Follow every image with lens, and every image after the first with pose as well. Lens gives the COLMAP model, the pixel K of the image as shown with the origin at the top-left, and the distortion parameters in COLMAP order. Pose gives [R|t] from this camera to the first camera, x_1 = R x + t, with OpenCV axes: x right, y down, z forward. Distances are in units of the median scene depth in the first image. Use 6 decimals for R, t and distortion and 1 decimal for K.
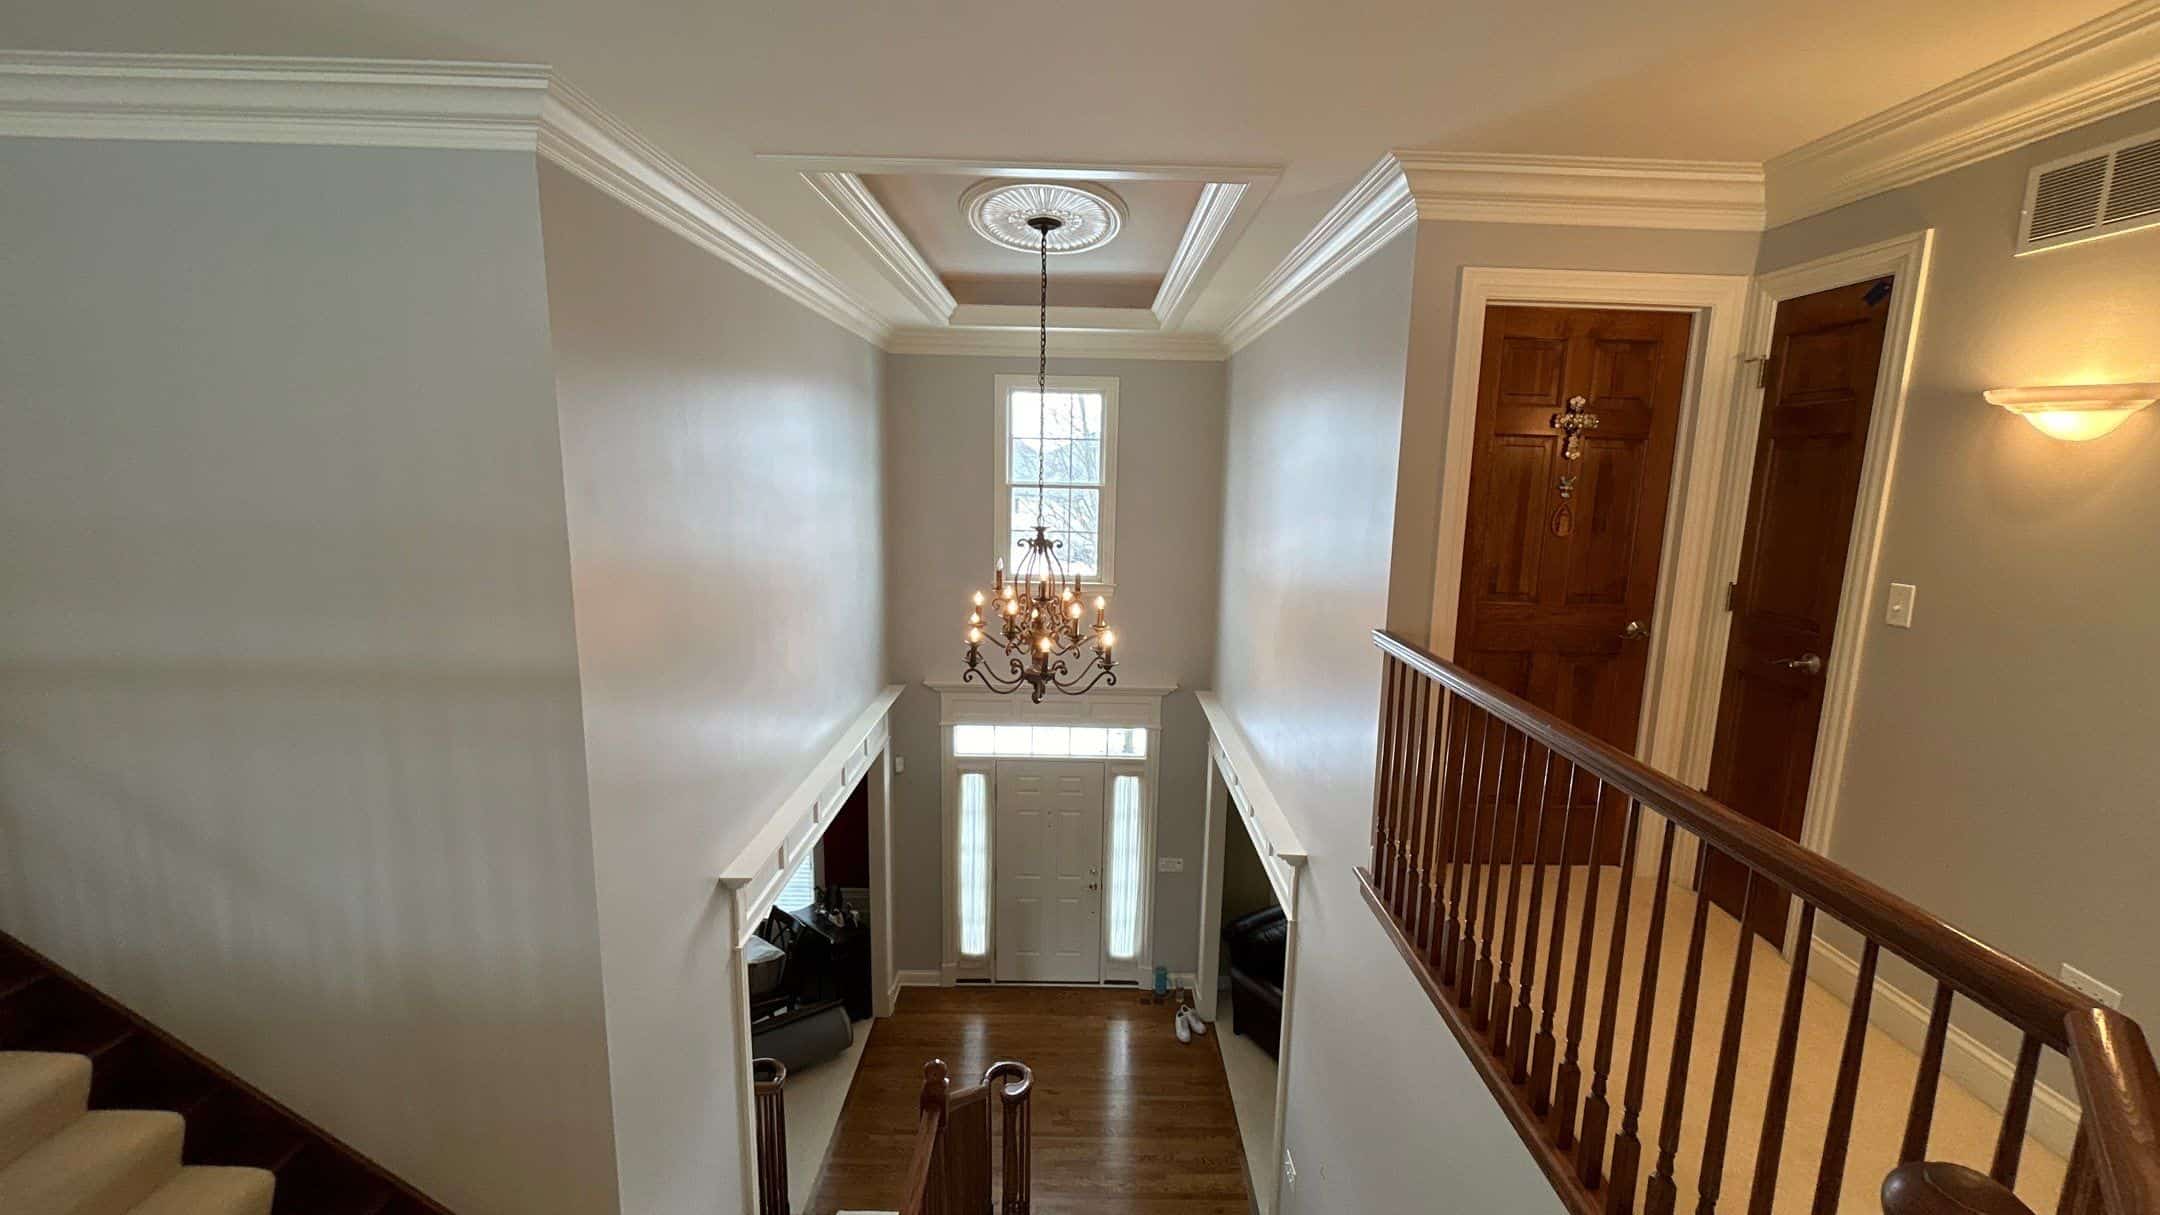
lens RADIAL K [[864.5, 0, 1089.8], [0, 864.5, 611.5], [0, 0, 1]] dist [0.001069, -0.000168]
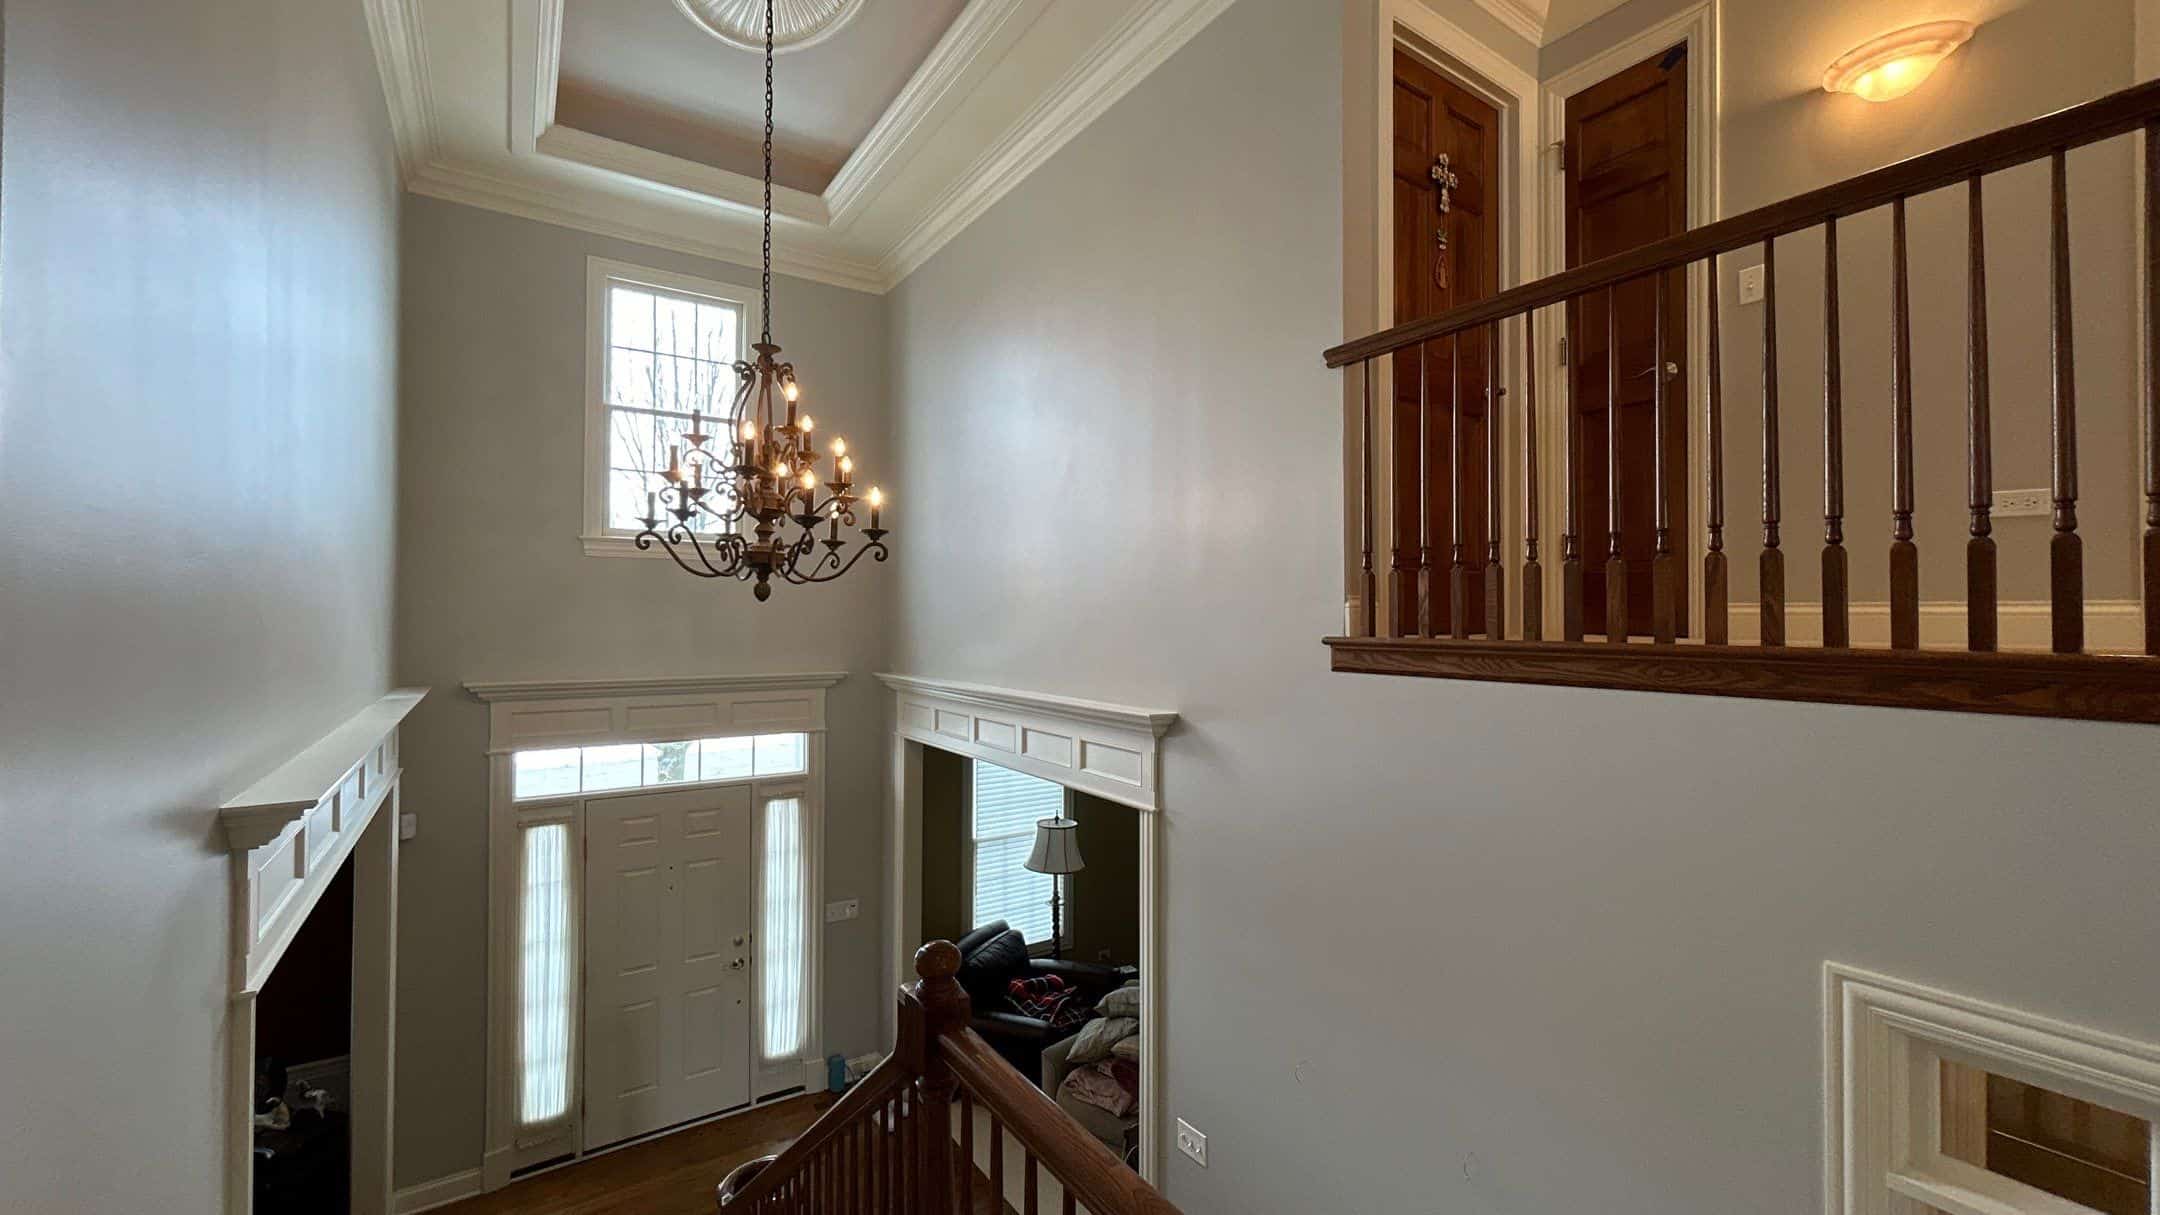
lens RADIAL K [[864.5, 0, 1089.8], [0, 864.5, 611.5], [0, 0, 1]] dist [0.001069, -0.000168]
pose [[0.832867, -0.013079, 0.553318, -0.156663], [0.105462, 0.985154, -0.135458, 0.163493], [-0.543332, 0.171172, 0.821882, 0.196606]]
